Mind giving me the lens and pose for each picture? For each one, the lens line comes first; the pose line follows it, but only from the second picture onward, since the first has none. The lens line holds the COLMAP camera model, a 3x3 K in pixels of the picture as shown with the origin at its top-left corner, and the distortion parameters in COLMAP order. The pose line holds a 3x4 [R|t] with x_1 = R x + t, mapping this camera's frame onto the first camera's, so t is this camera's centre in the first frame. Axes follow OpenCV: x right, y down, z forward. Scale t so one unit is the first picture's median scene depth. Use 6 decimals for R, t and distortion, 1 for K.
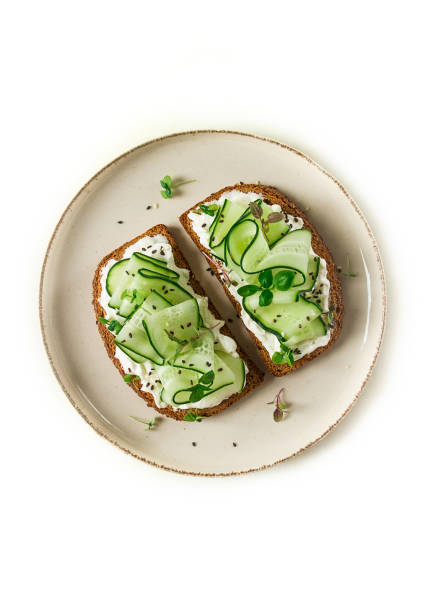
lens RADIAL K [[747.0, 0, 214.0], [0, 747.0, 291.2], [0, 0, 1]] dist [-0.035109, -0.009855]
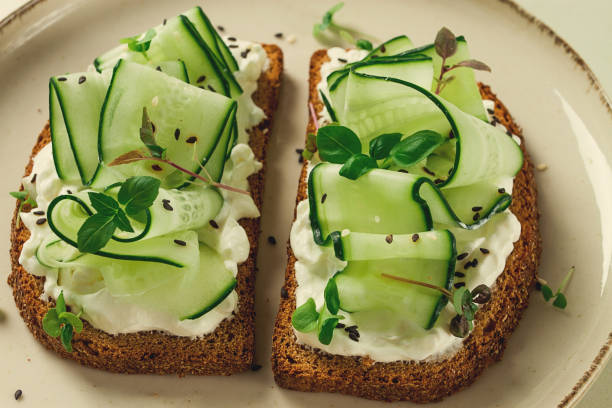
lens RADIAL K [[1068.9, 0, 303.0], [0, 1068.9, 200.9], [0, 0, 1]] dist [0.024010, -0.020795]
pose [[0.805047, 0.452464, -0.383635, 0.286031], [-0.592709, 0.640112, -0.488827, 0.343229], [0.024392, 0.620913, 0.783500, 0.491229]]
